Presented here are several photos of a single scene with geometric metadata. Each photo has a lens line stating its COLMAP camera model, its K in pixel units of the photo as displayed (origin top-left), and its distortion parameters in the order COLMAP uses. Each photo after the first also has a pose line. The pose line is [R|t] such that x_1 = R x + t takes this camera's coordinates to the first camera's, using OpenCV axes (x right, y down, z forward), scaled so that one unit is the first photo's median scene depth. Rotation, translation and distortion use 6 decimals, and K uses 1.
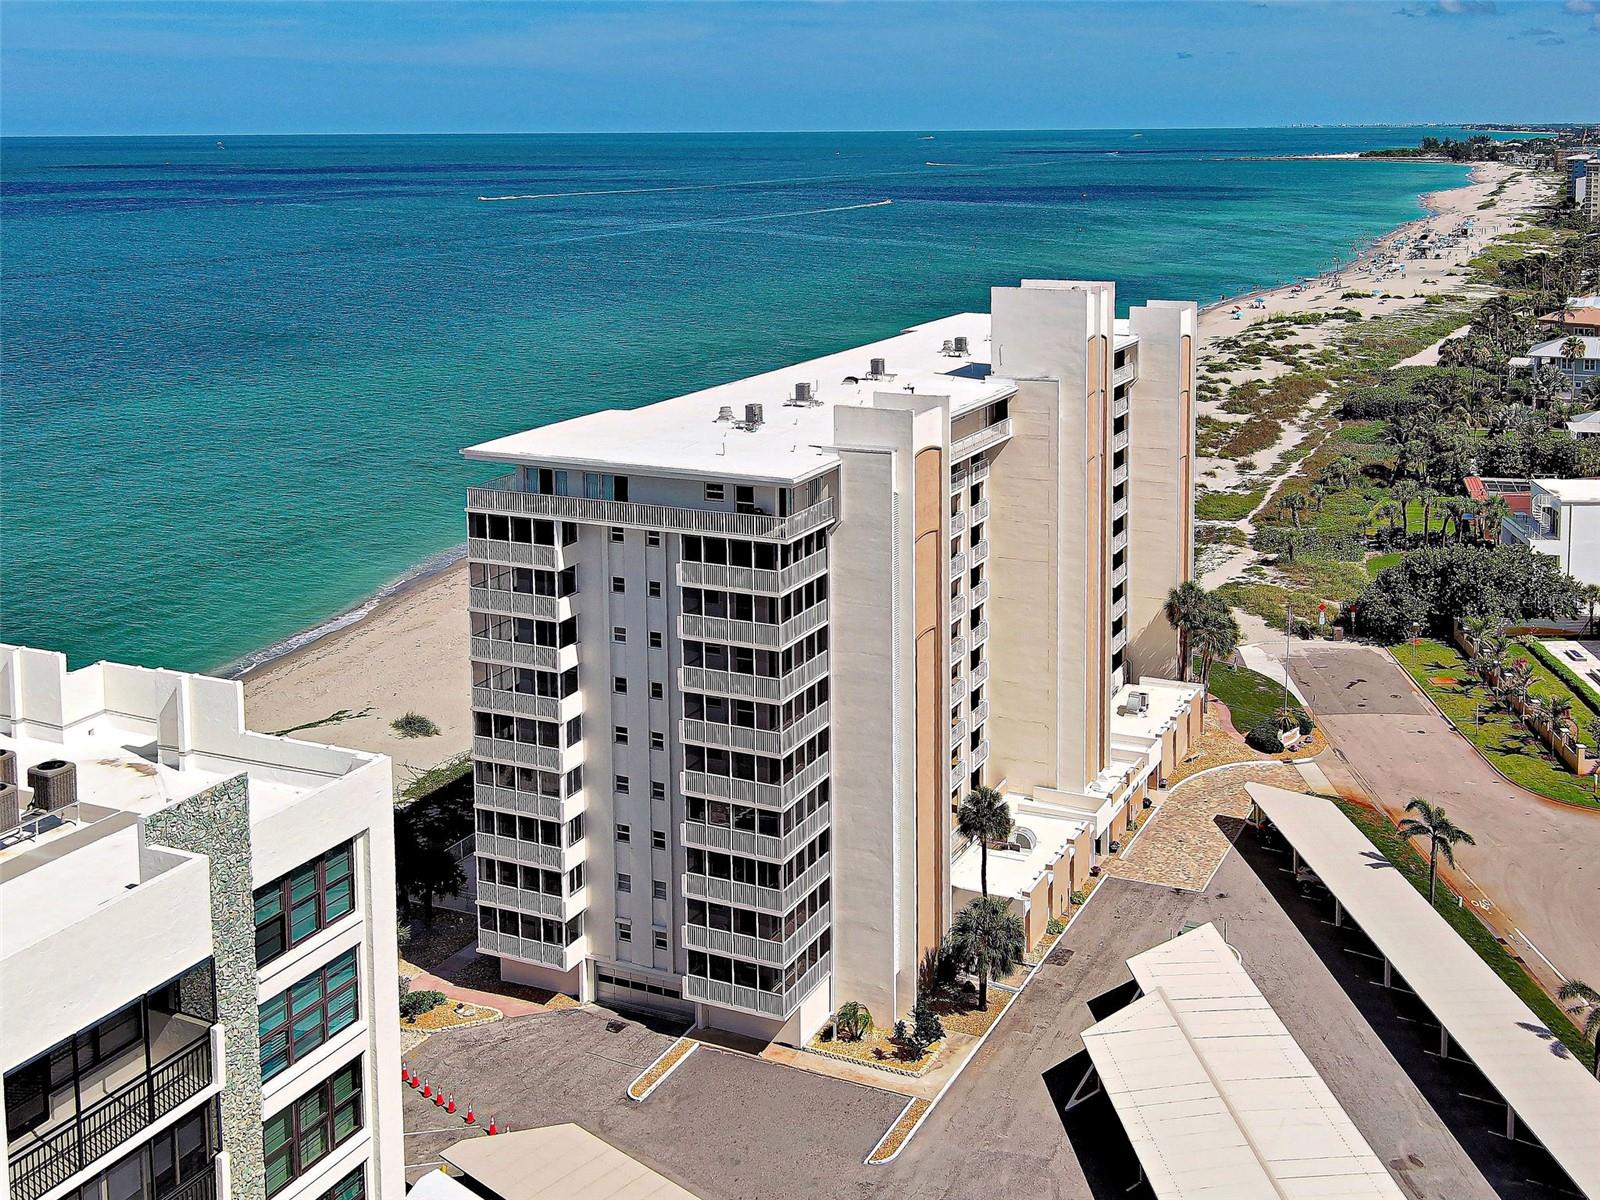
lens RADIAL K [[1680.5, 0, 874.1], [0, 1680.5, 550.3], [0, 0, 1]] dist [0.015344, 0.000000]
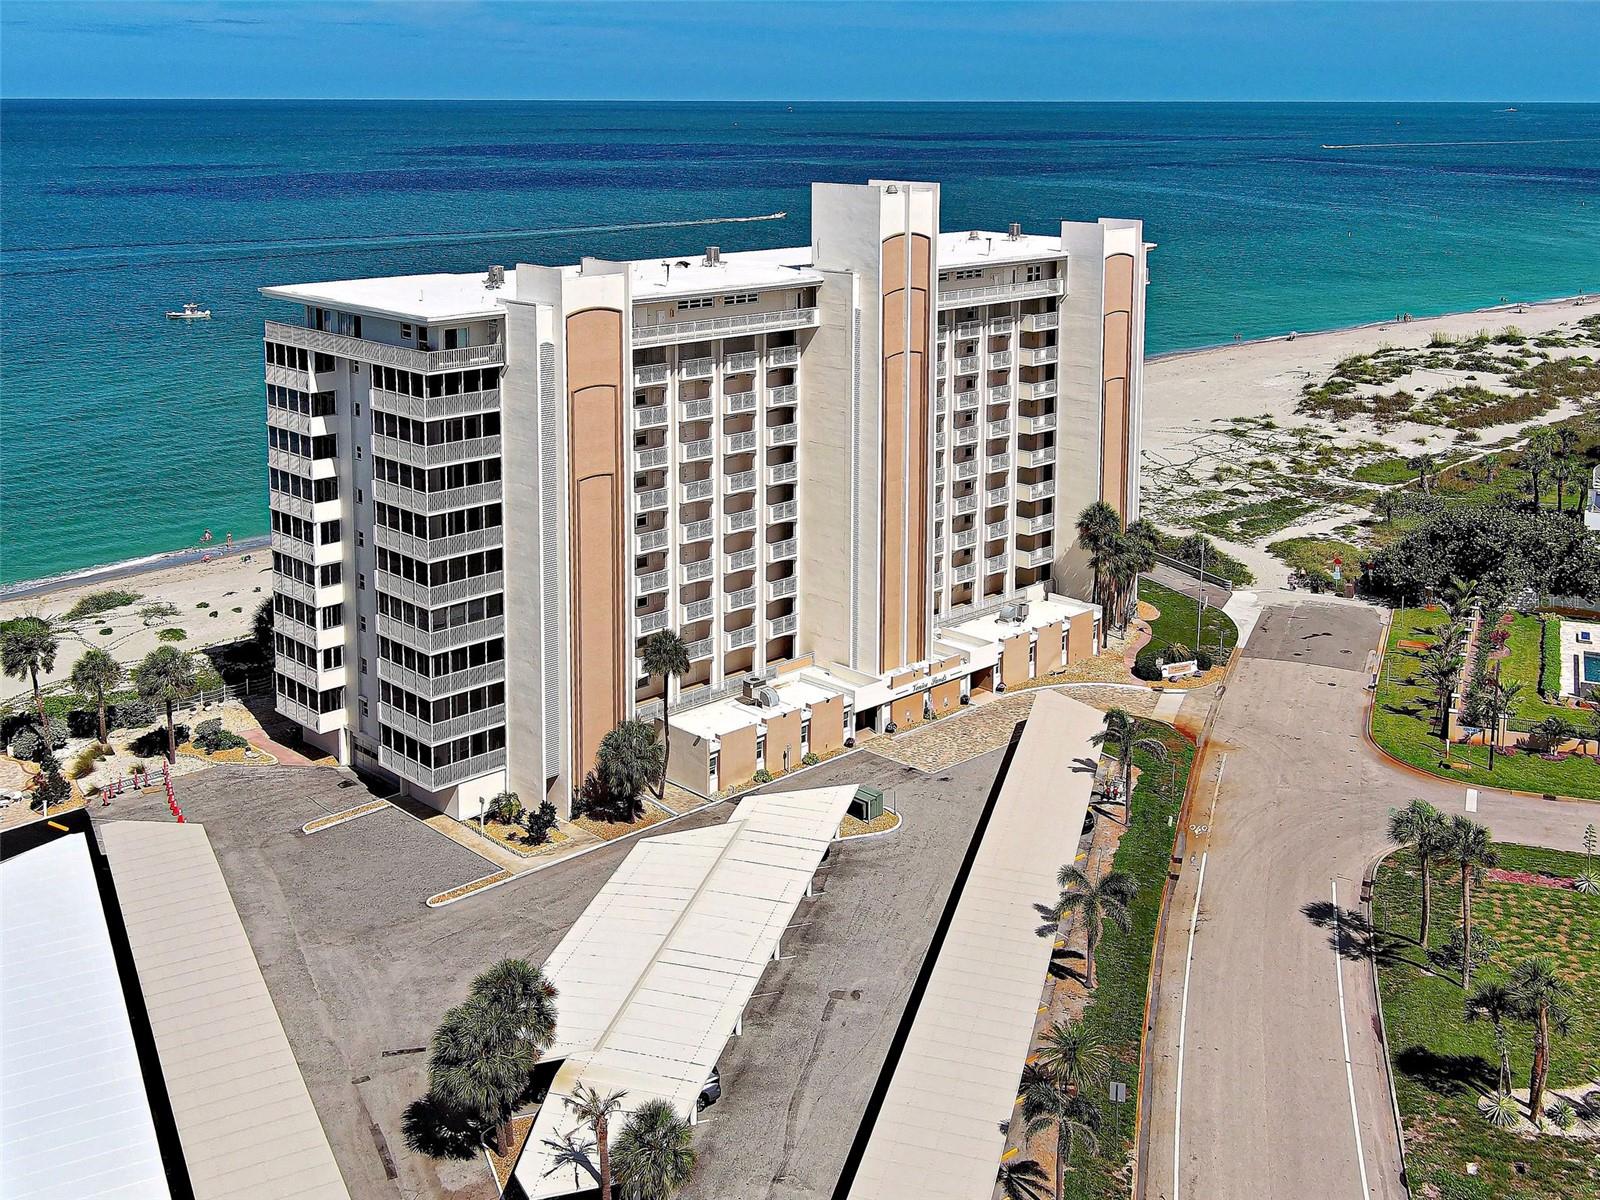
lens RADIAL K [[1680.5, 0, 804.3], [0, 1680.5, 596.4], [0, 0, 1]] dist [0.015344, 0.000000]
pose [[0.926781, 0.115331, -0.357457, 0.561411], [-0.101050, 0.993163, 0.058445, 0.048600], [0.361753, -0.018045, 0.932099, 0.007741]]
